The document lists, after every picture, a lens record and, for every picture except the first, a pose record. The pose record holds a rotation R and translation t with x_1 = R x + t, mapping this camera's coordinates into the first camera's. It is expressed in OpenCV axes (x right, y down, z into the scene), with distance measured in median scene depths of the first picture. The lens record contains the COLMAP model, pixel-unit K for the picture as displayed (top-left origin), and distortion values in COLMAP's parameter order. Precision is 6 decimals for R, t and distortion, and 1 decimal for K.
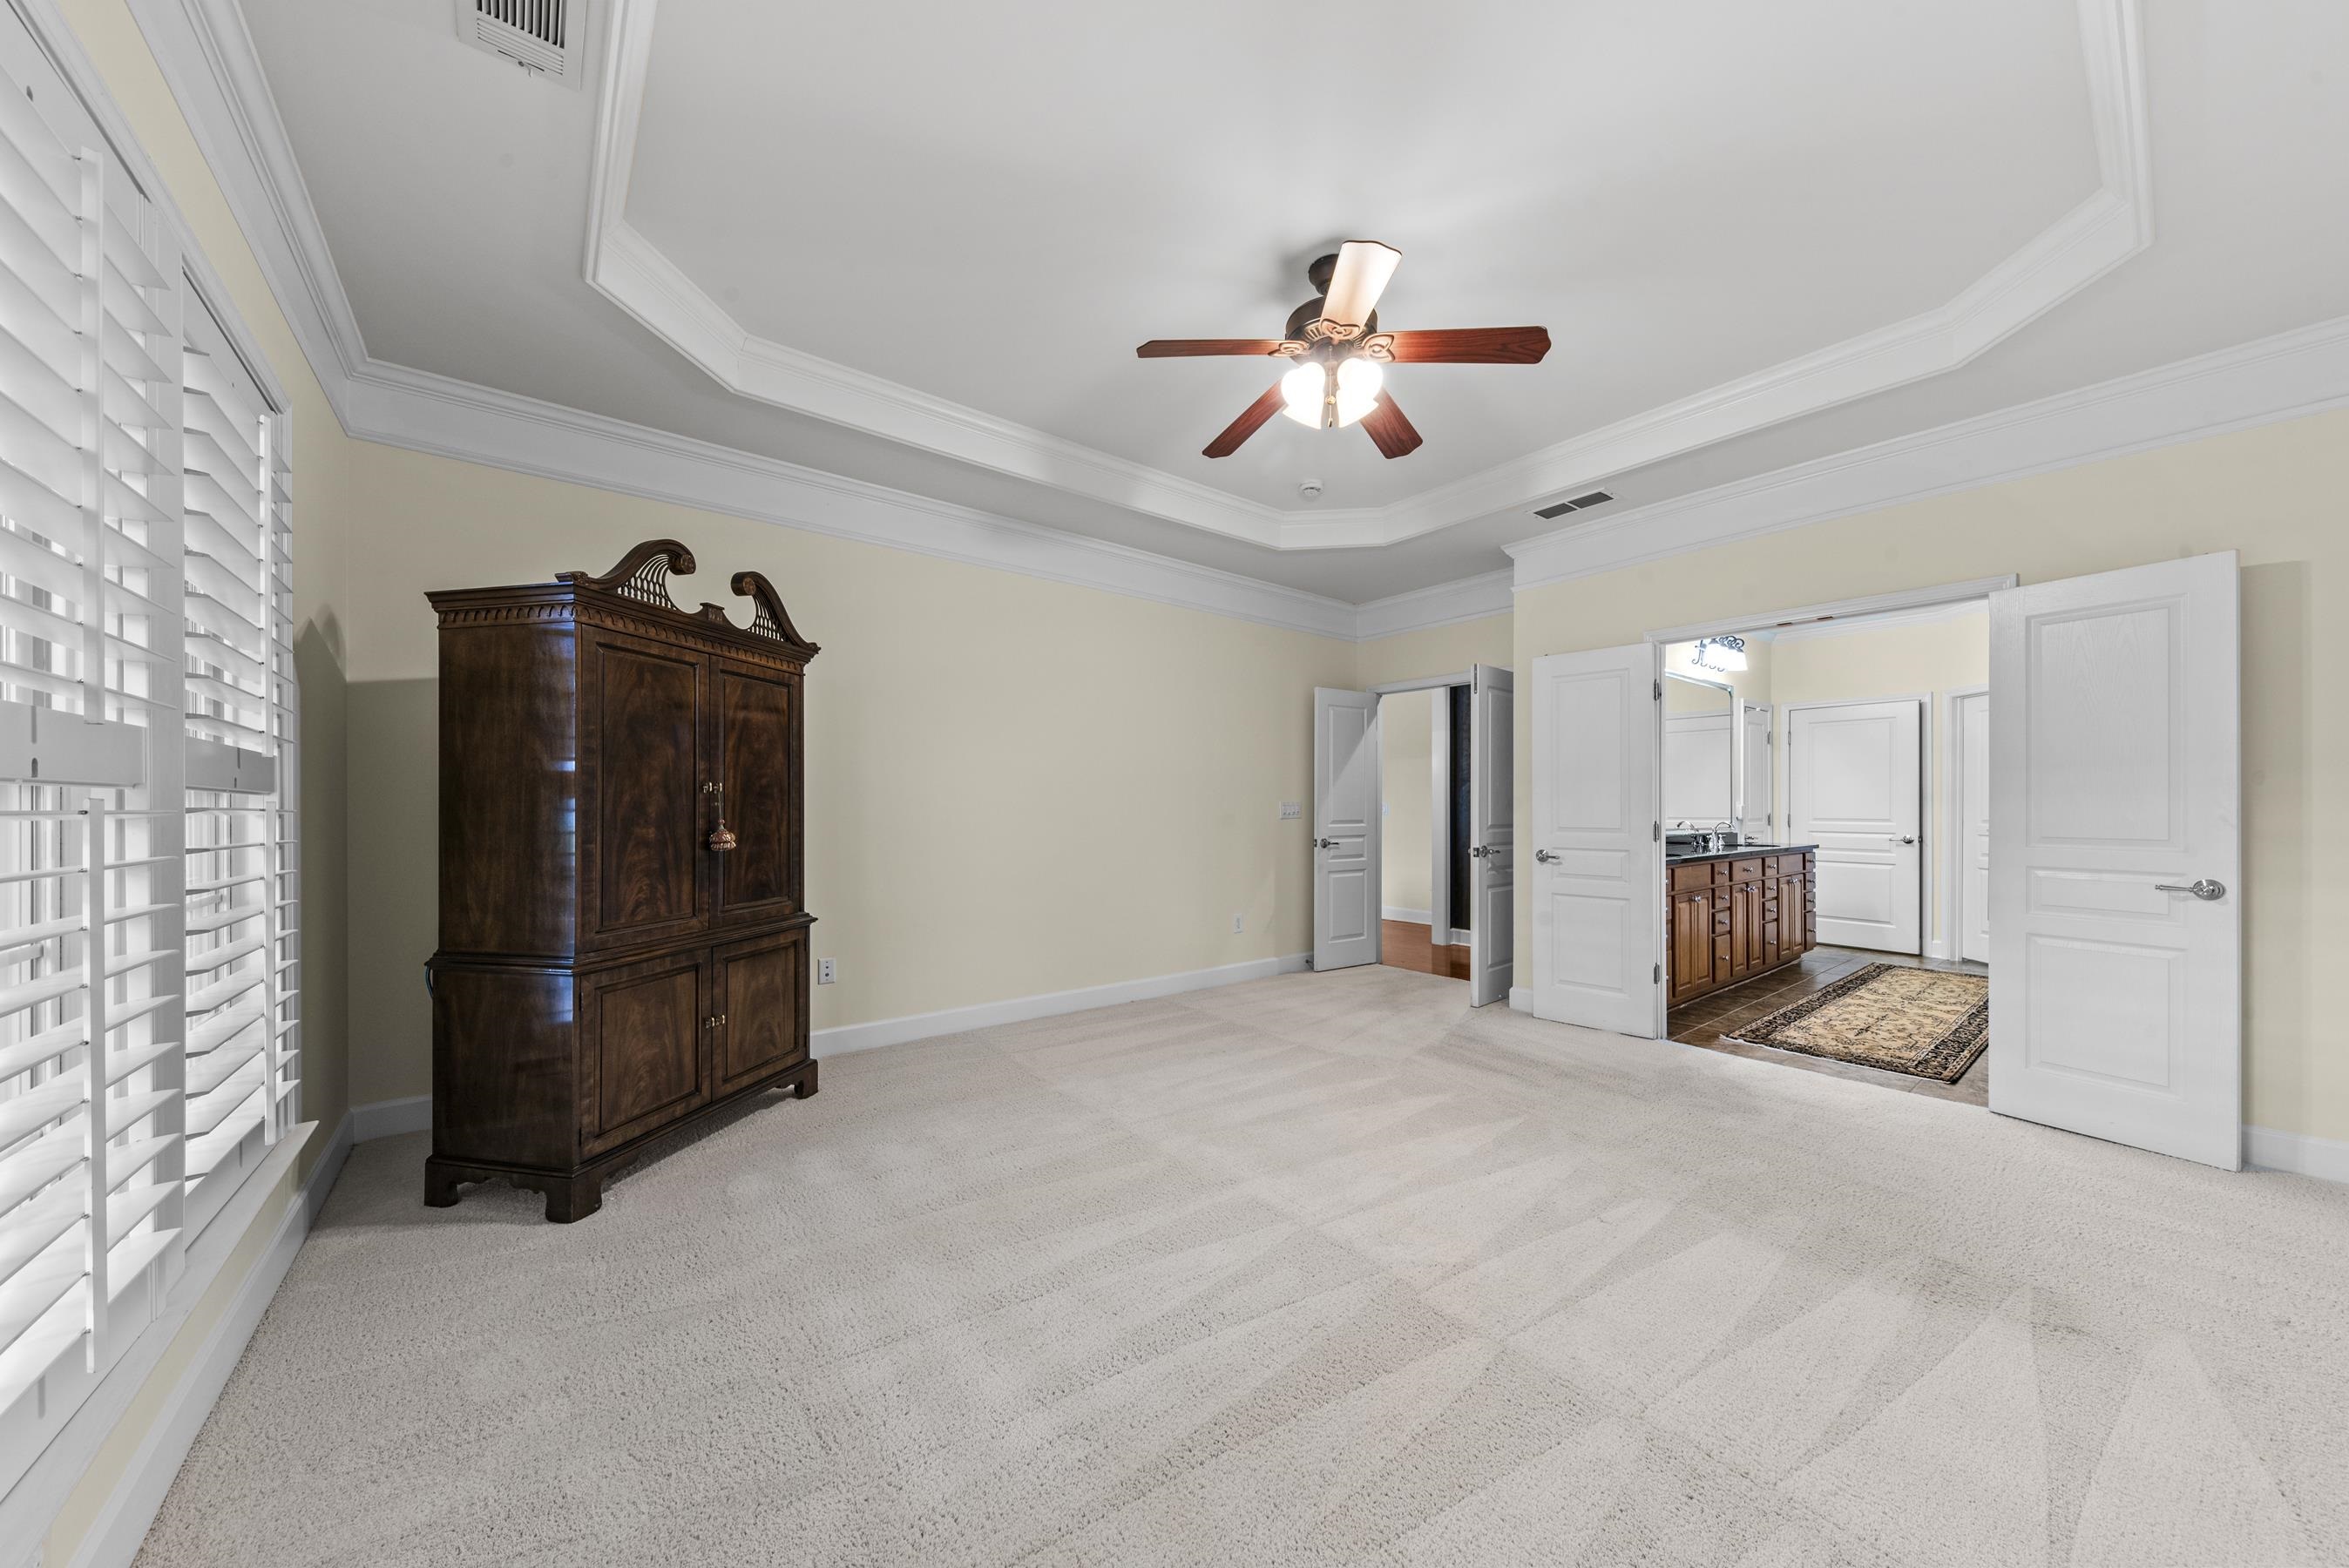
lens RADIAL K [[789.2, 0, 1174.5], [0, 789.2, 784.0], [0, 0, 1]] dist [-0.000136, -0.000009]
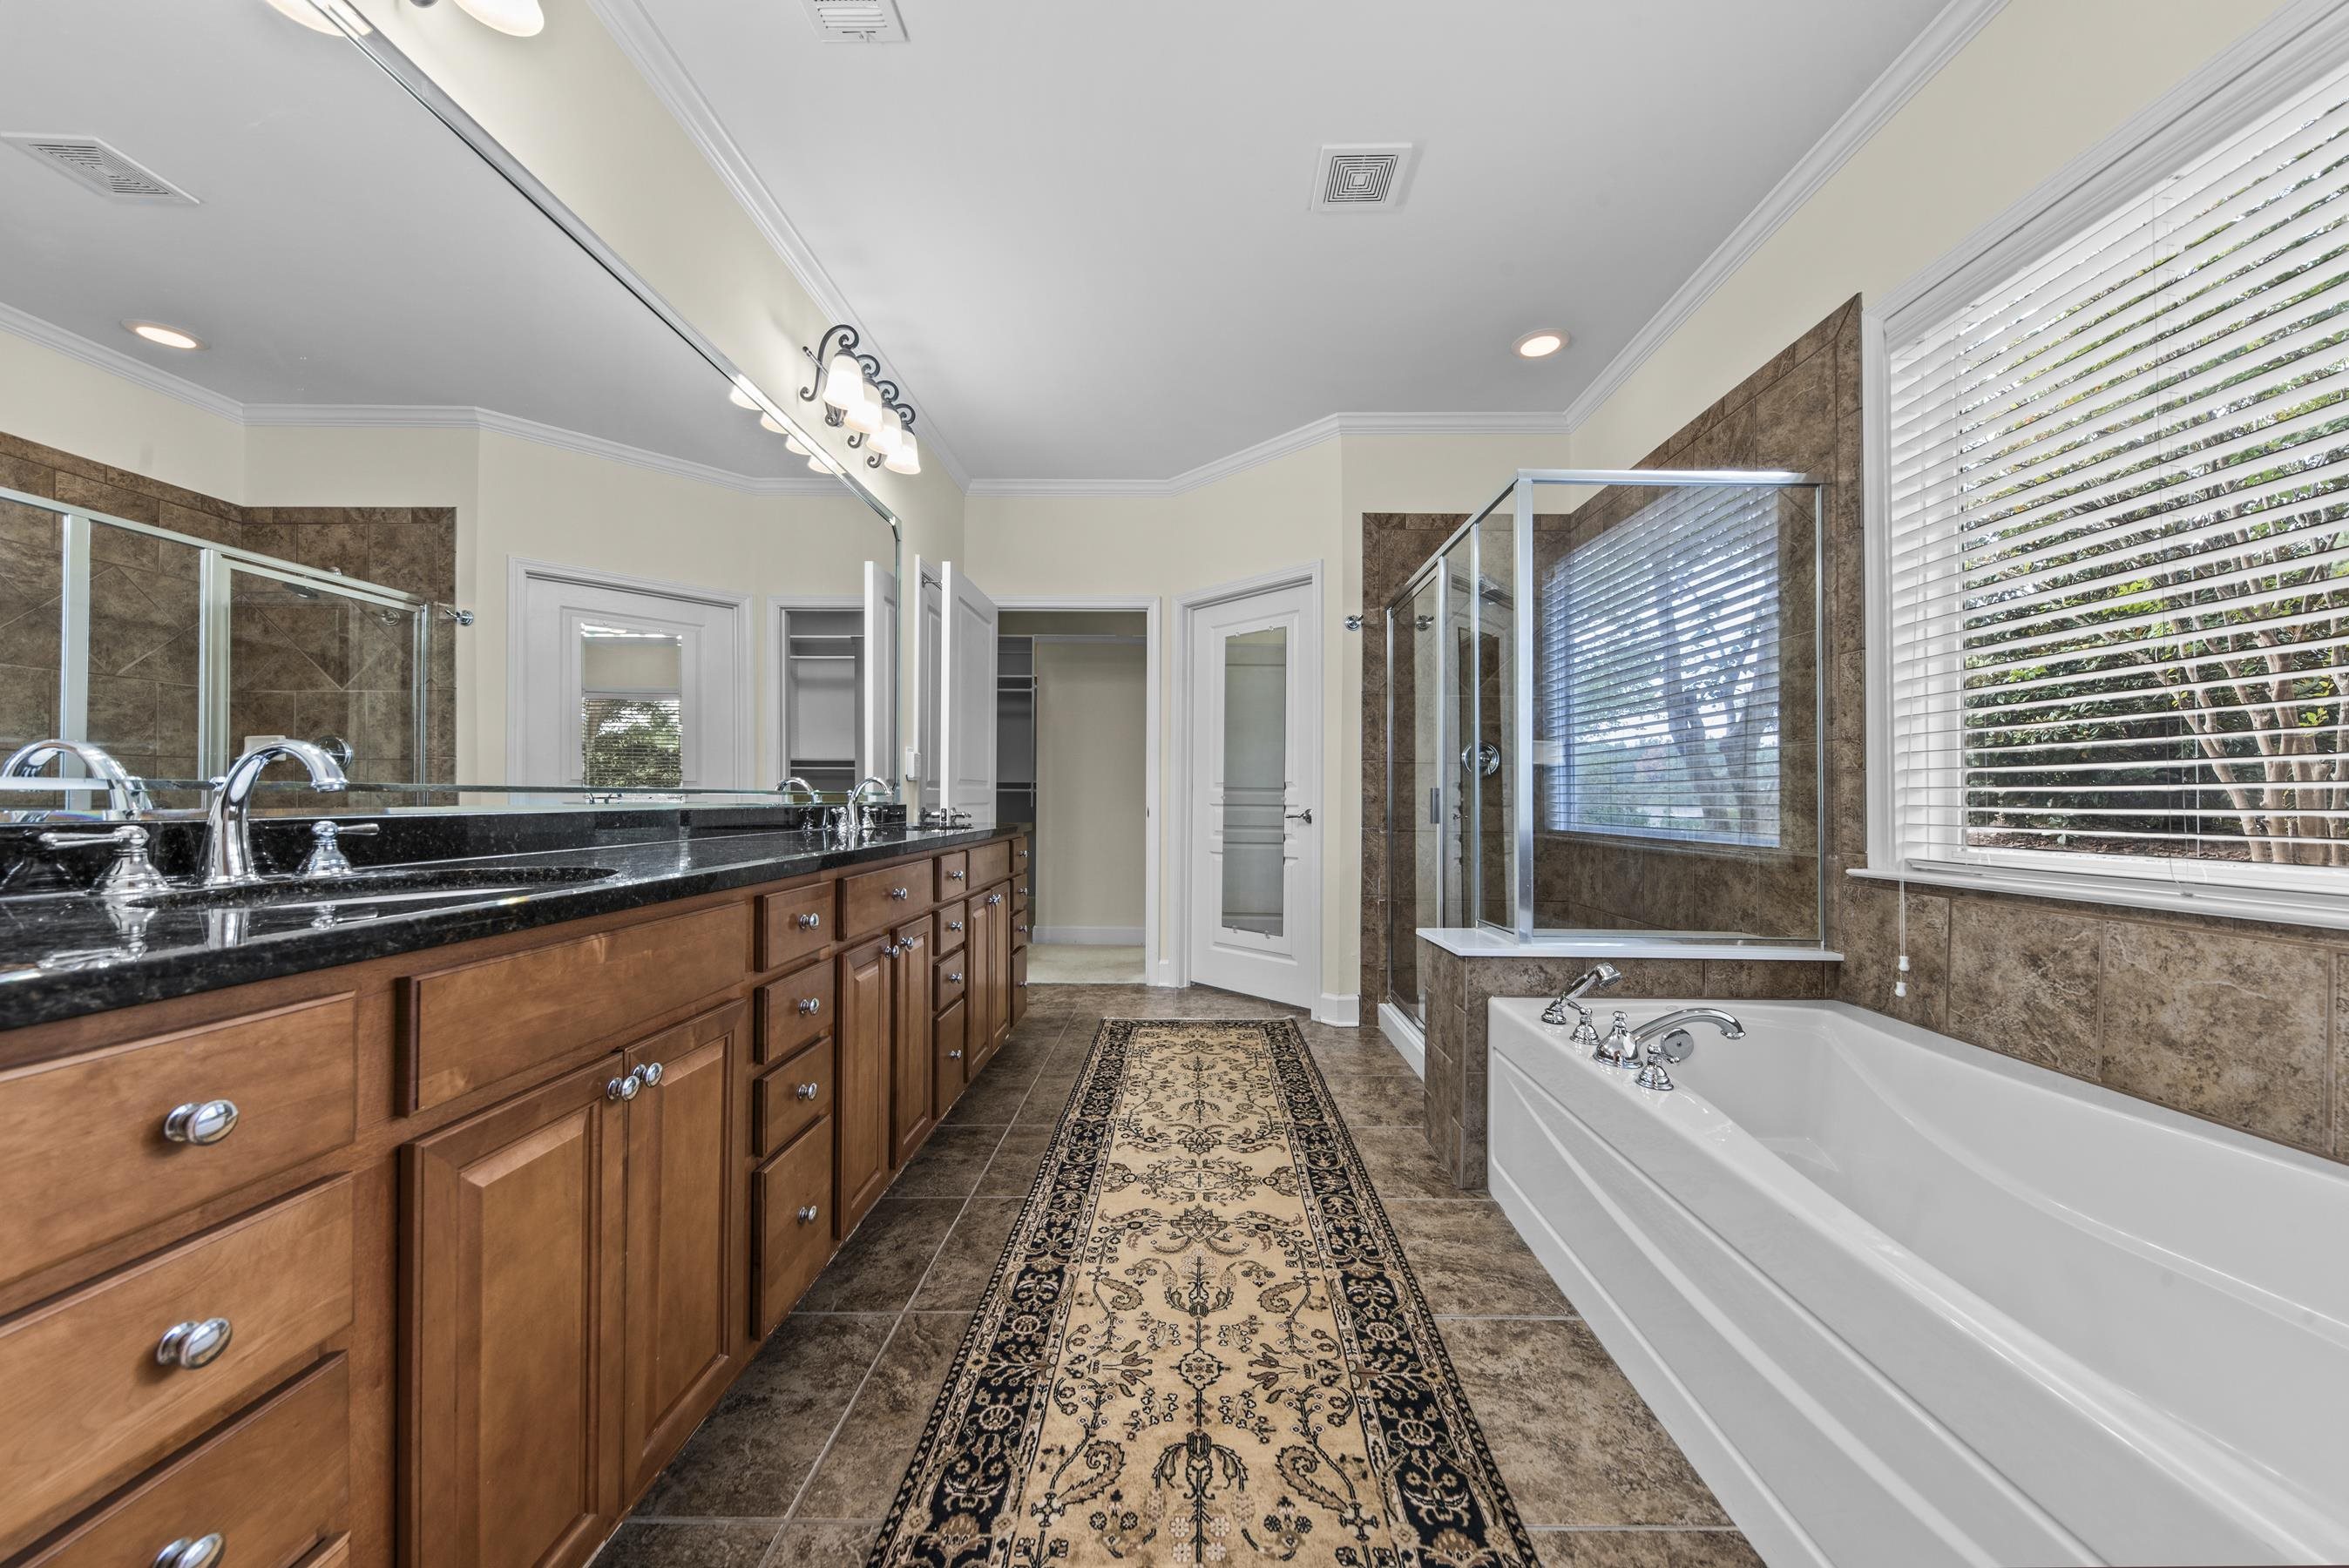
lens RADIAL K [[816.9, 0, 1189.0], [0, 816.9, 793.6], [0, 0, 1]] dist [-0.000343, -0.000032]
pose [[0.616572, 0.004184, 0.787288, 1.276730], [-0.021431, 0.999705, 0.011471, 0.139946], [-0.787007, -0.023945, 0.616479, 1.651055]]
